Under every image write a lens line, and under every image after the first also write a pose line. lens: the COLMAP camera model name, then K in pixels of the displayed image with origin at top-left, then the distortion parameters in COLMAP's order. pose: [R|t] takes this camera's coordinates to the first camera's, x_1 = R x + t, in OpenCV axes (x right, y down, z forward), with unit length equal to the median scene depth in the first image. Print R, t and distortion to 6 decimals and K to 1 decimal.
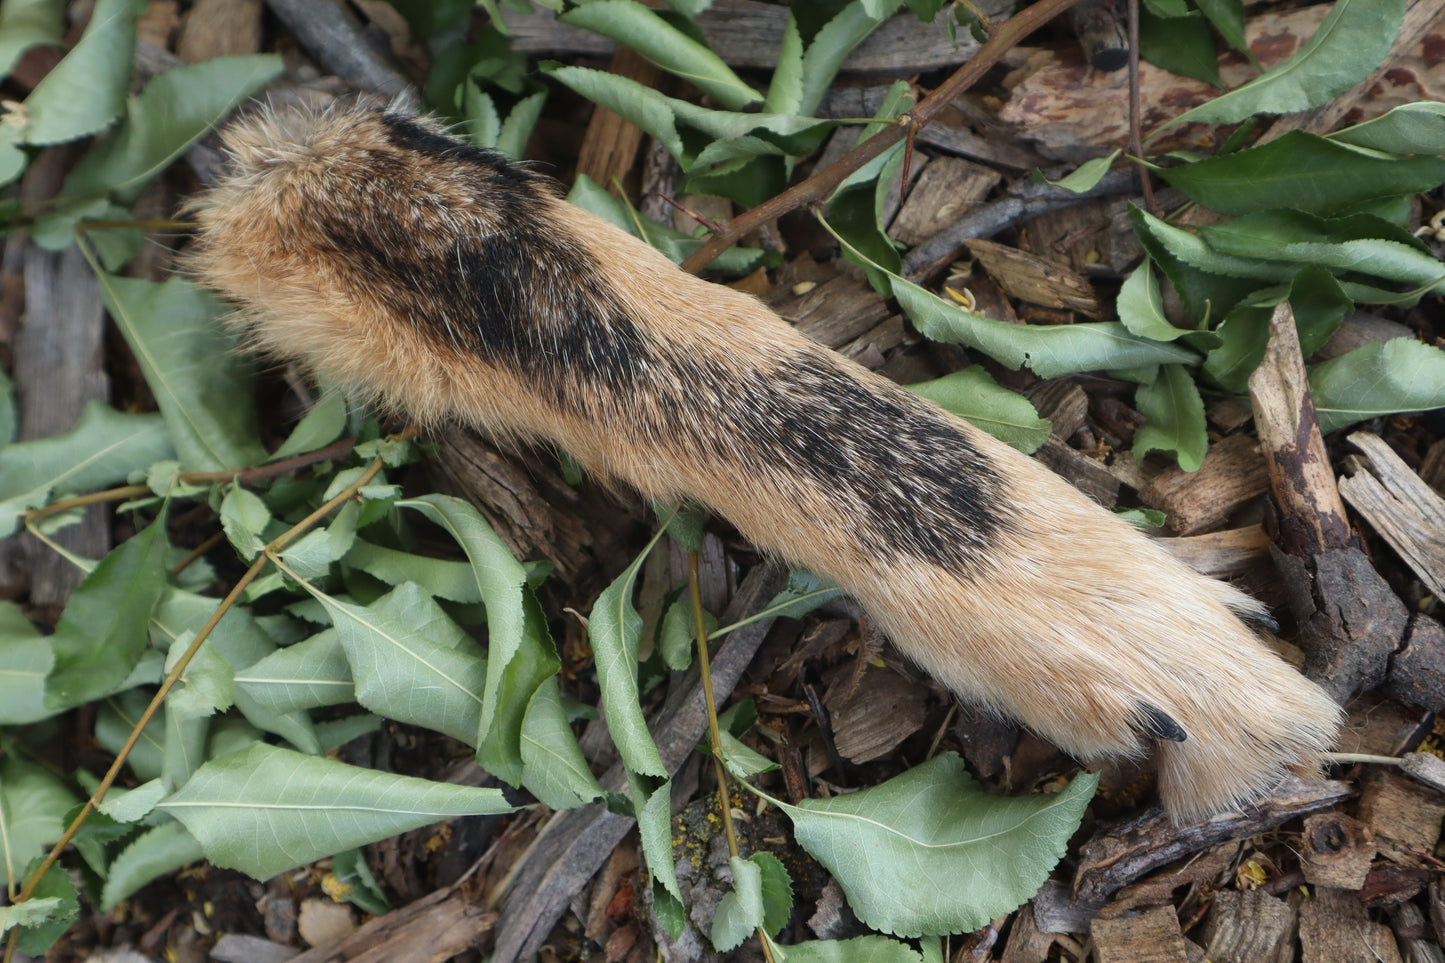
lens RADIAL K [[1889.5, 0, 727.1], [0, 1889.5, 538.1], [0, 0, 1]] dist [0.039652, 0.000000]
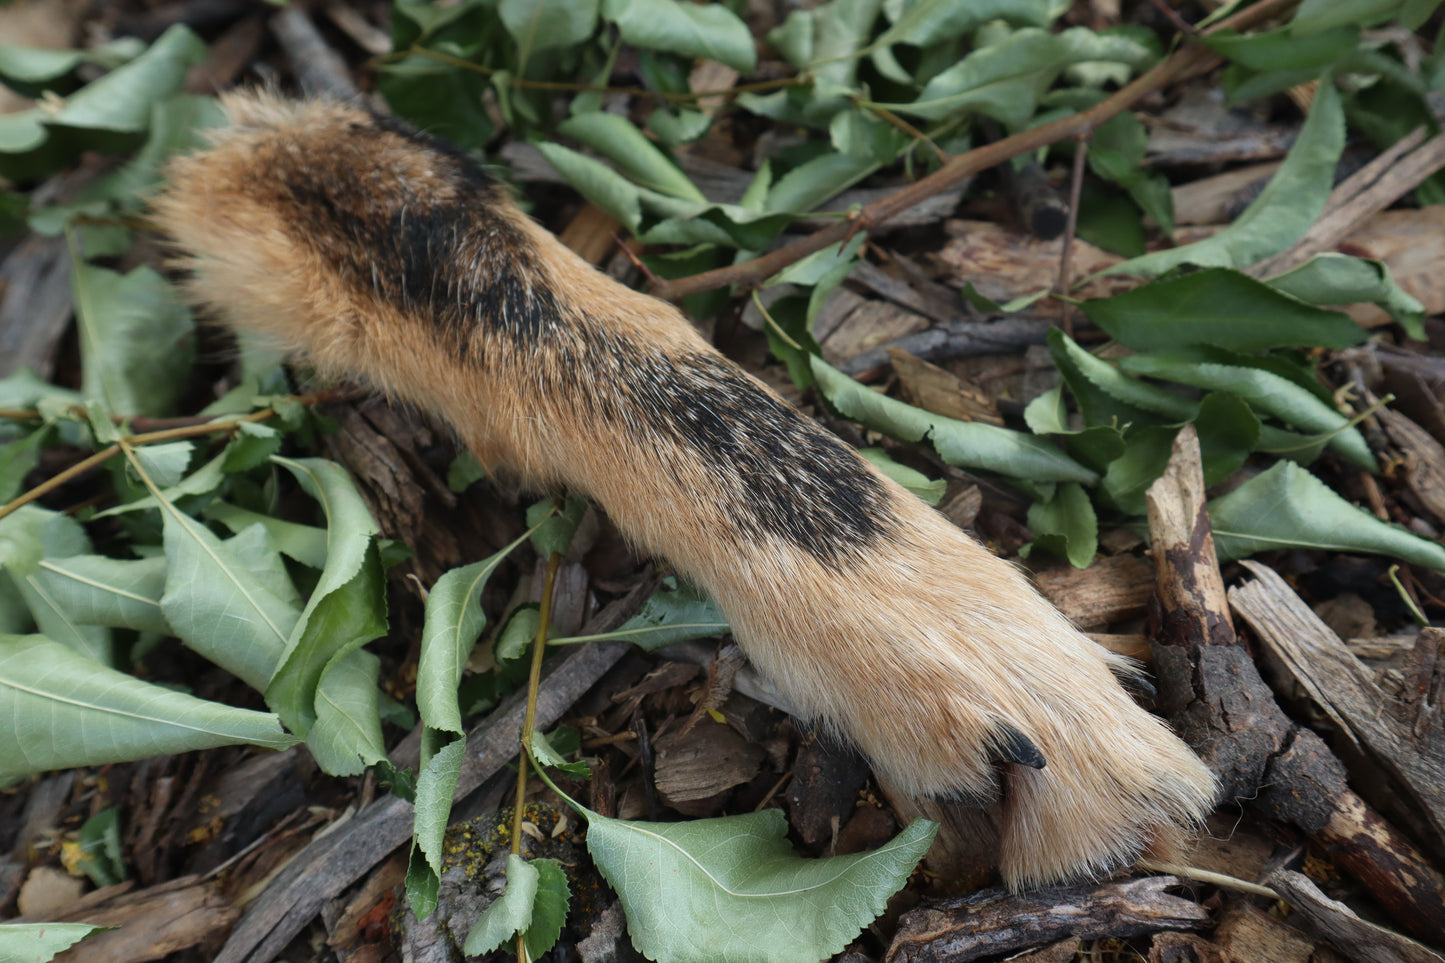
lens RADIAL K [[1528.8, 0, 717.8], [0, 1528.8, 490.0], [0, 0, 1]] dist [0.009429, 0.000000]
pose [[0.974234, 0.225462, -0.005893, 0.062975], [-0.213536, 0.913661, -0.345869, 0.242557], [-0.072596, 0.338216, 0.938264, 0.271392]]
